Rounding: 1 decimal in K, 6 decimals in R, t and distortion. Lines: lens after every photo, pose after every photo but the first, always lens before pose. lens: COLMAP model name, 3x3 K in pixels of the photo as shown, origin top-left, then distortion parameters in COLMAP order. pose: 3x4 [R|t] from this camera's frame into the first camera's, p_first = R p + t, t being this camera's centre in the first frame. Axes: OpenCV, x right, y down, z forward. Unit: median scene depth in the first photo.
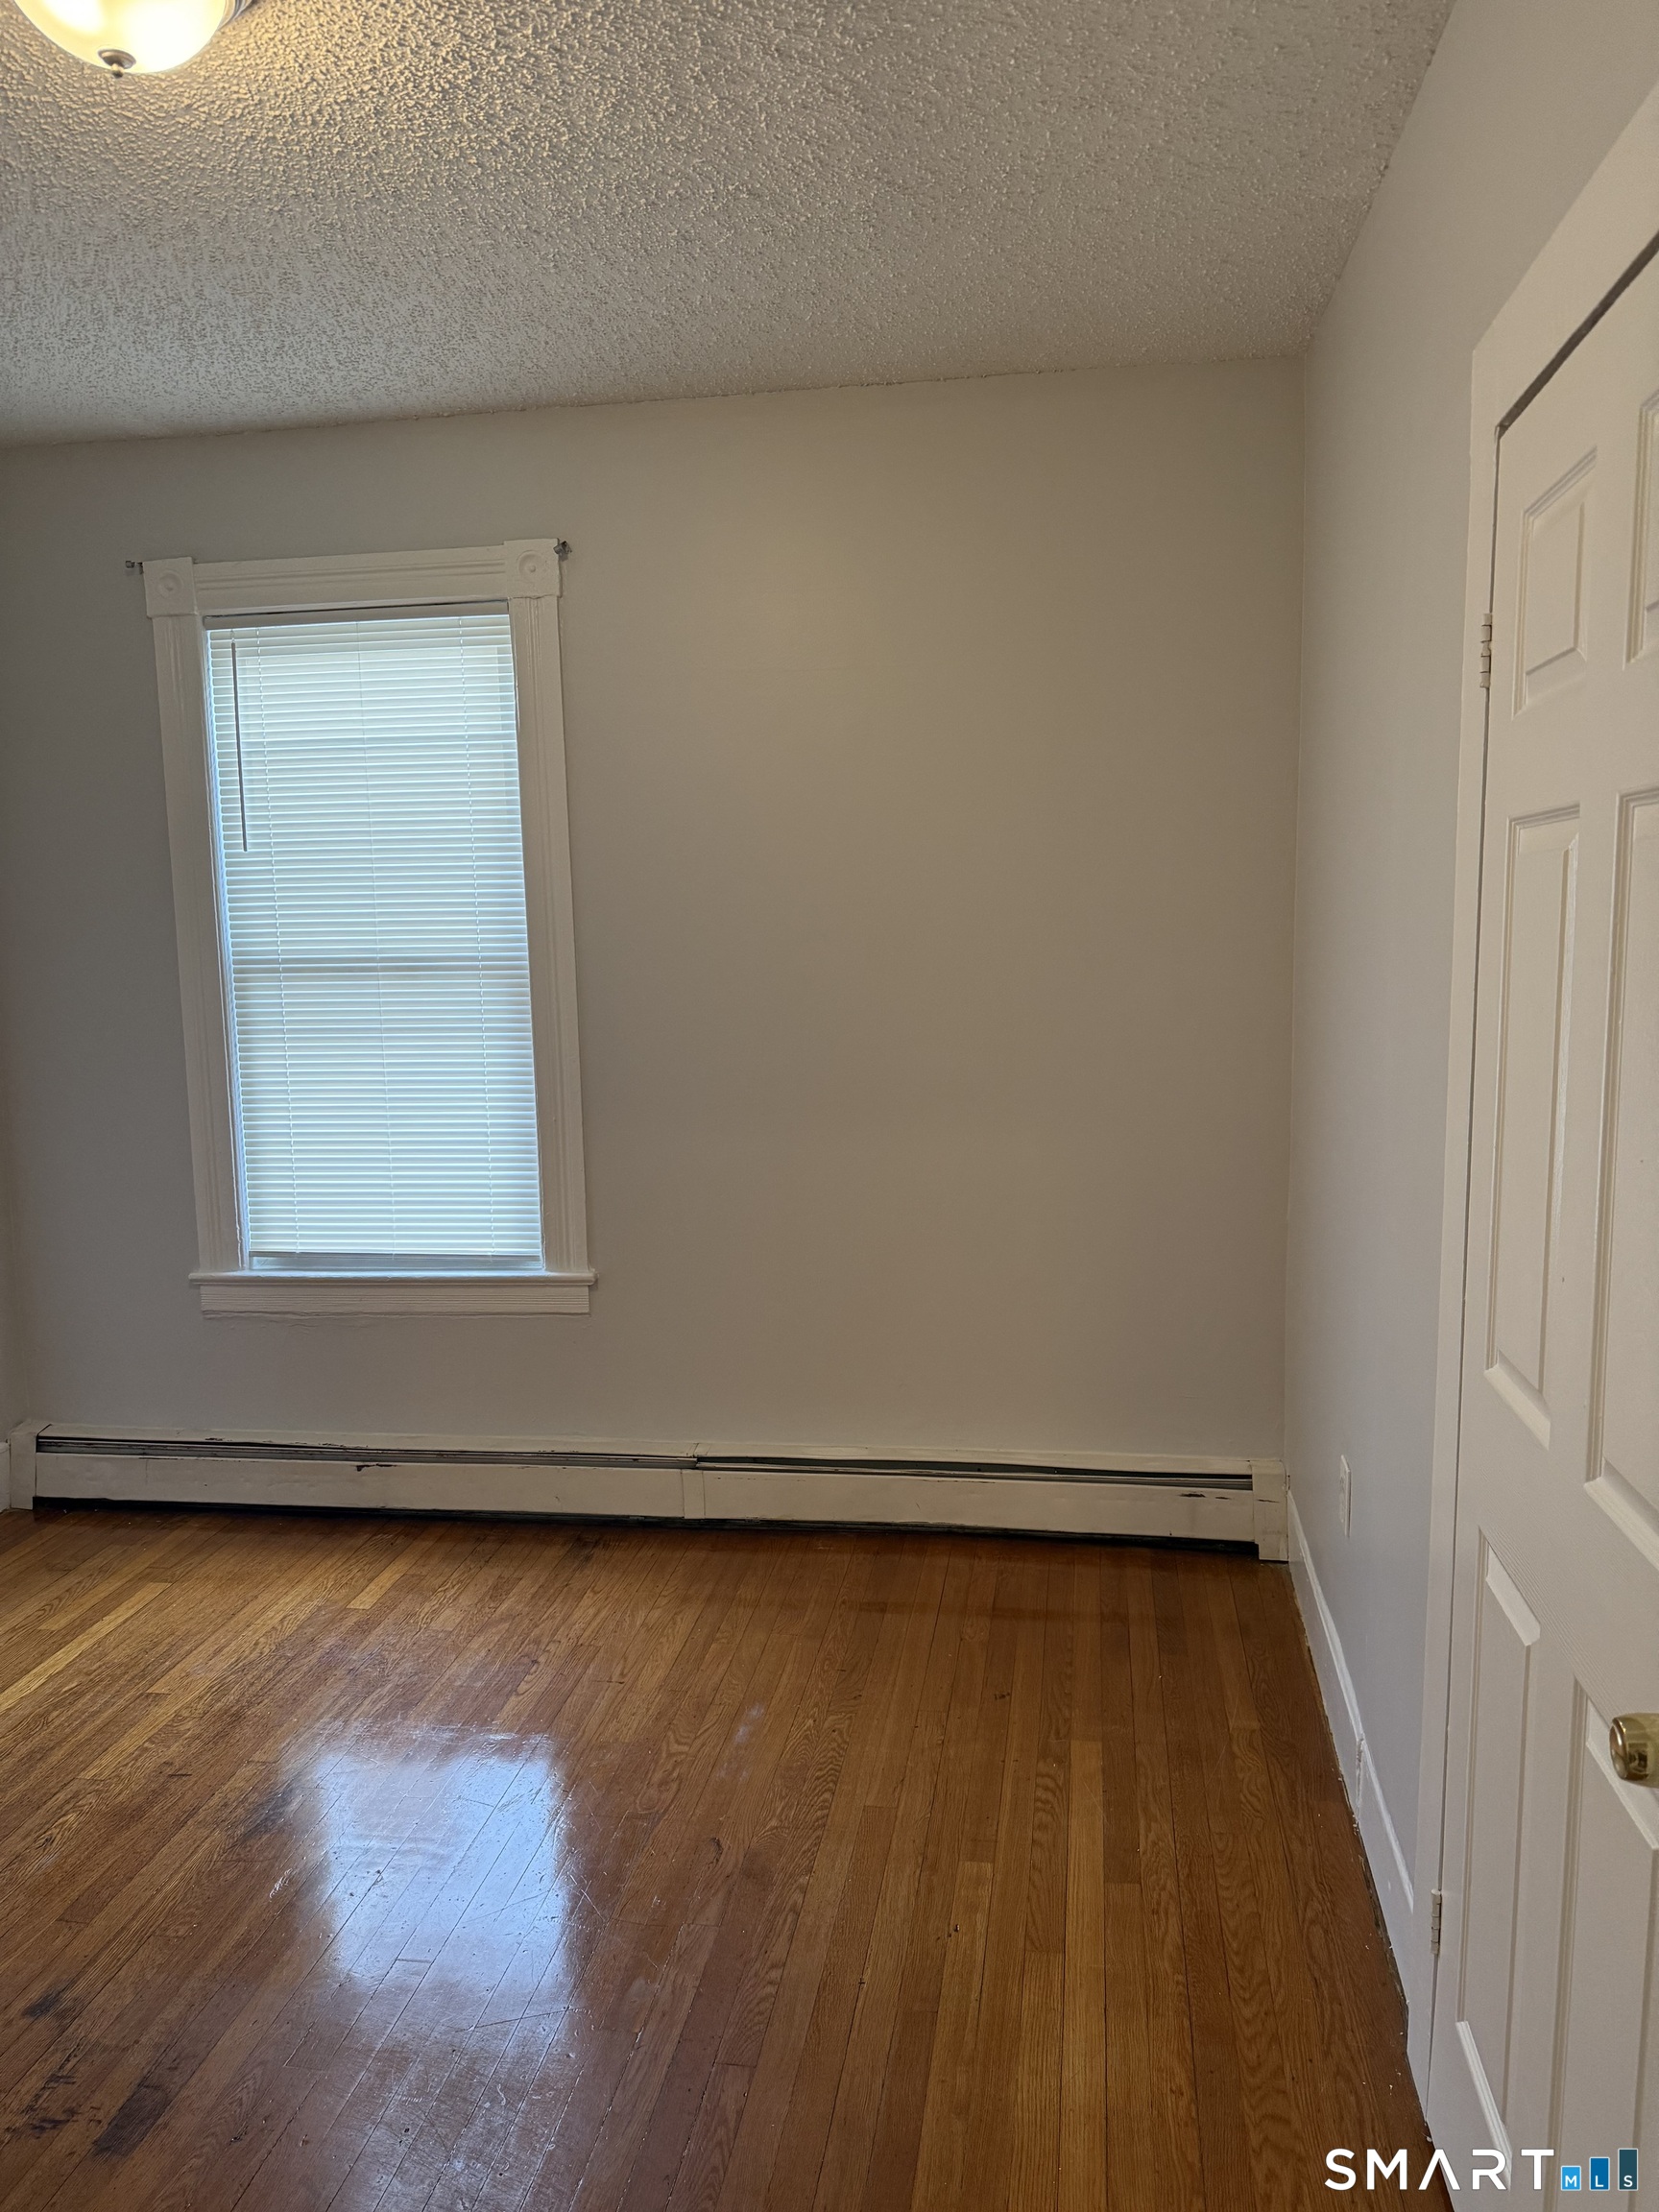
lens RADIAL K [[1535.5, 0, 899.6], [0, 1535.5, 1109.4], [0, 0, 1]] dist [0.003337, -0.006899]
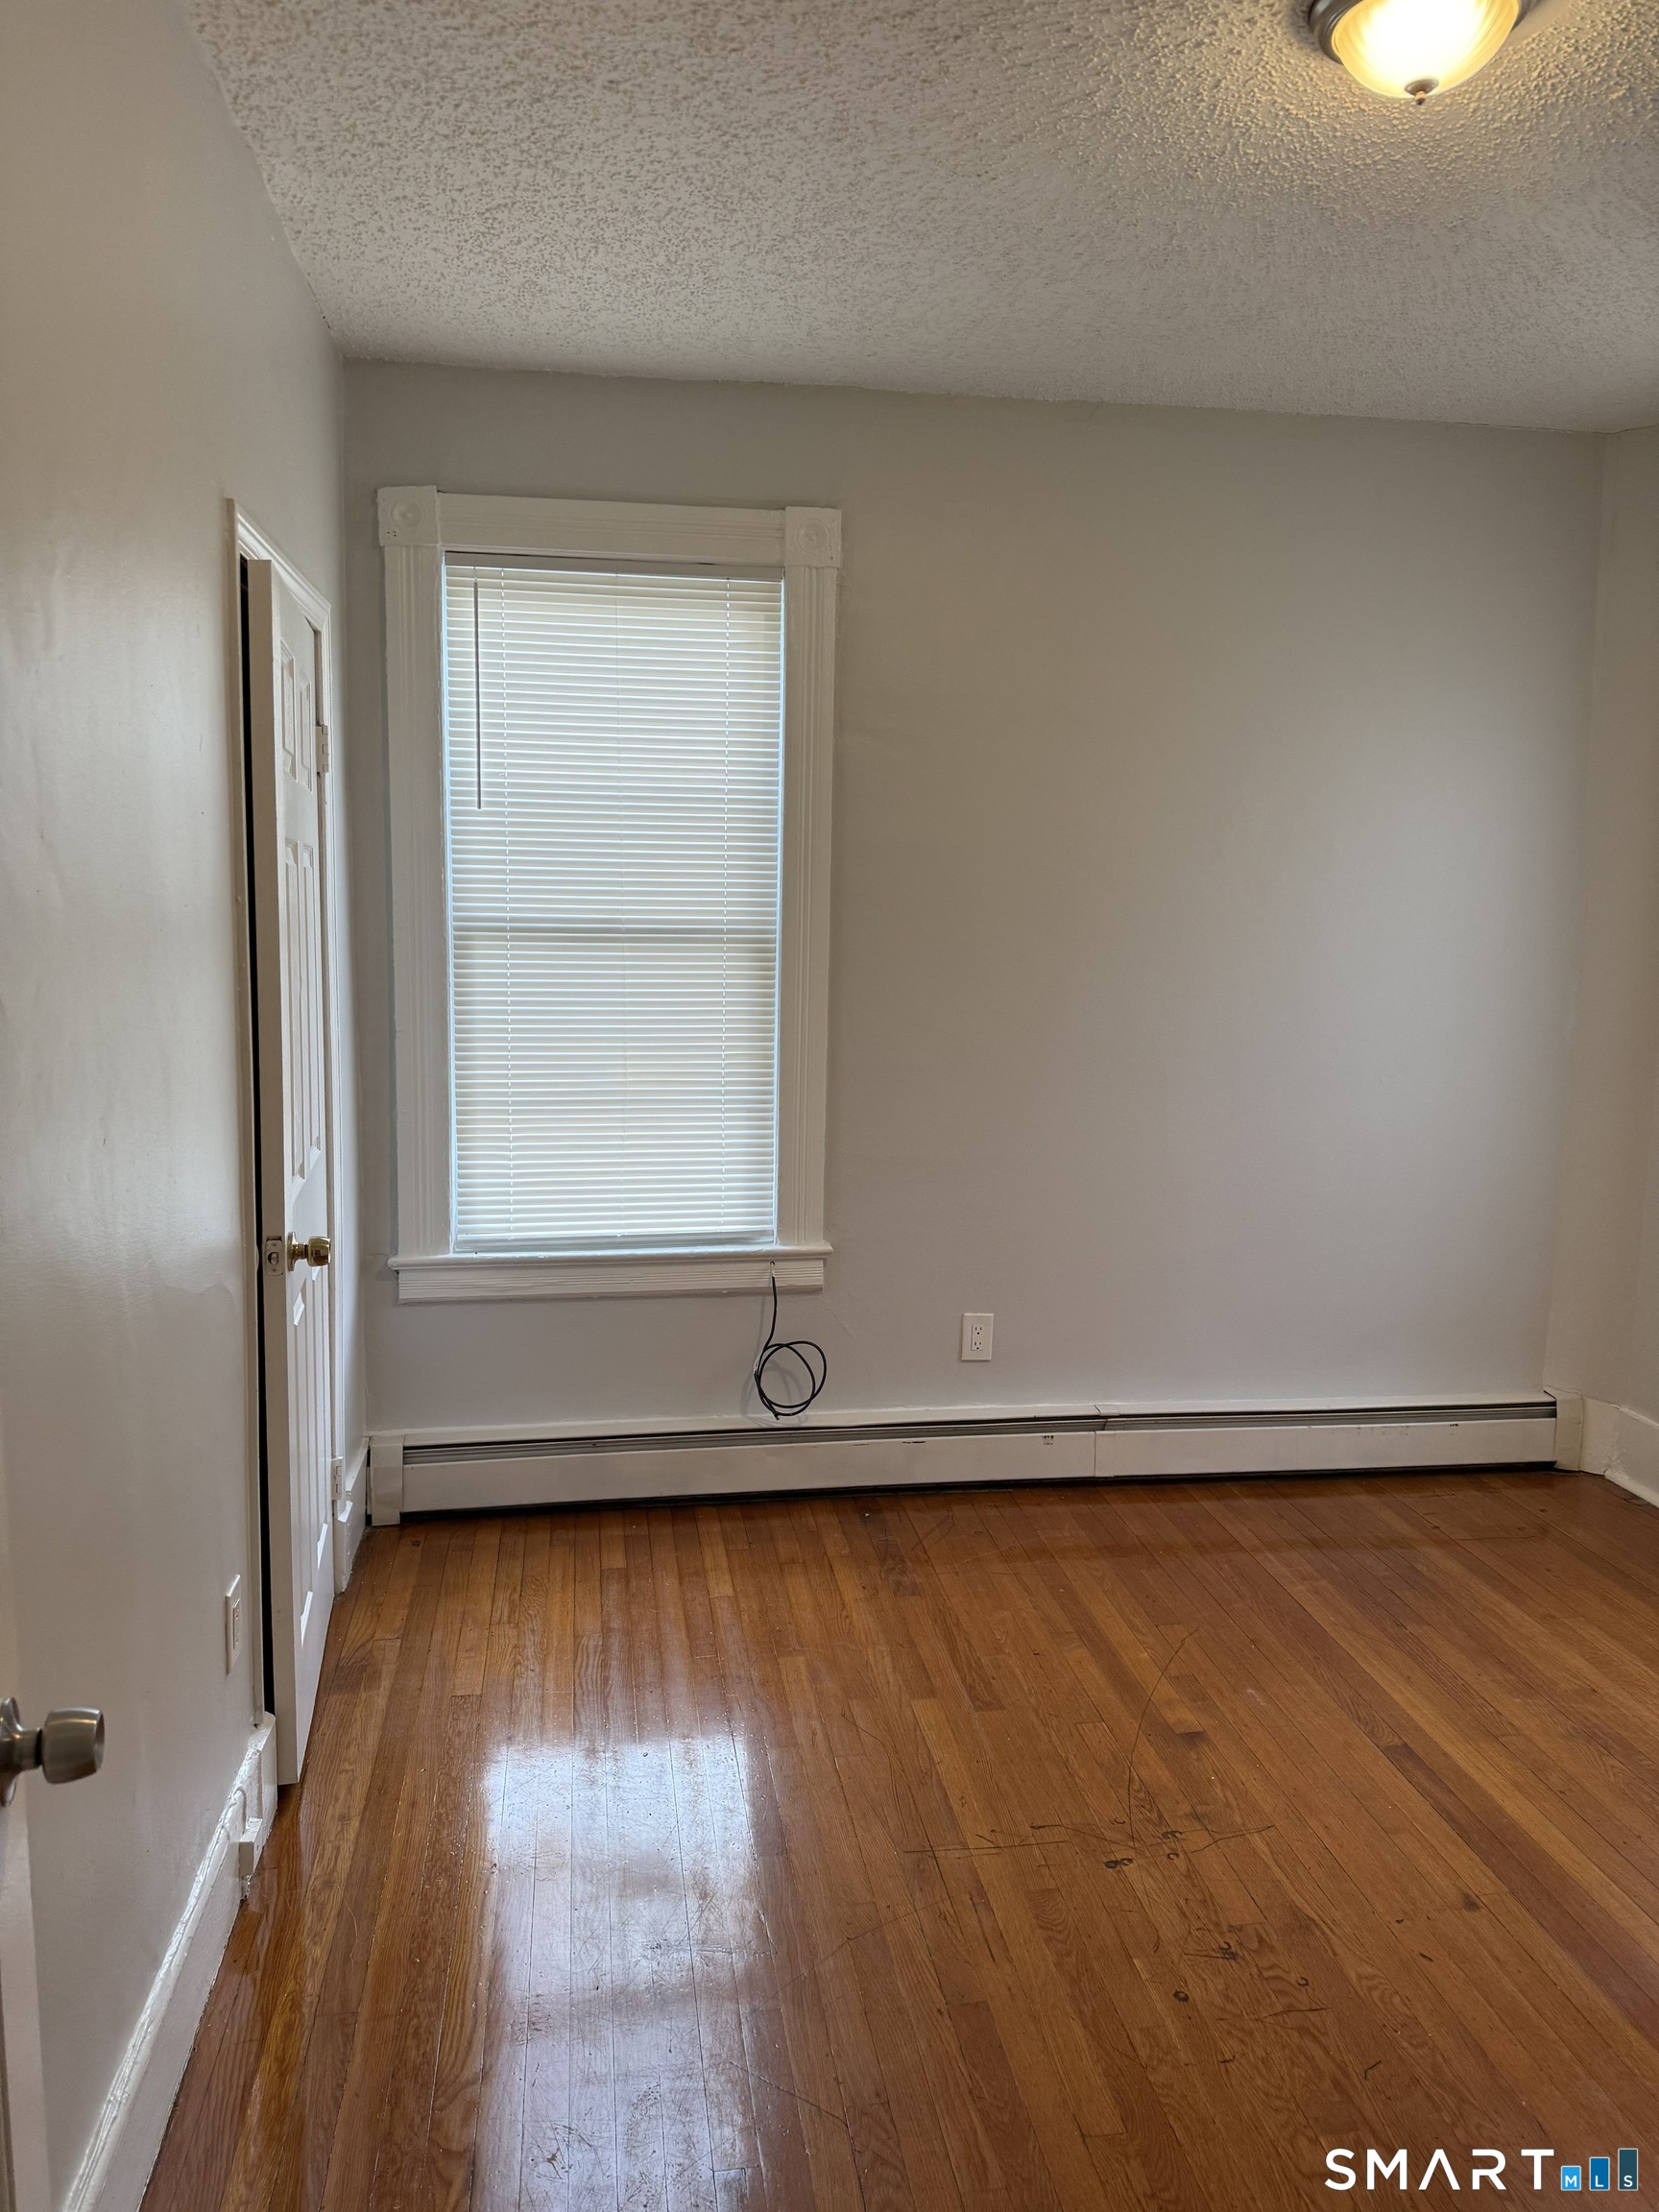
lens RADIAL K [[1531.5, 0, 777.1], [0, 1531.5, 1079.7], [0, 0, 1]] dist [0.022834, -0.001909]
pose [[0.953518, -0.000847, 0.301336, -0.534033], [-0.001526, 0.999970, 0.007638, -0.009818], [-0.301334, -0.007743, 0.953487, 0.055480]]
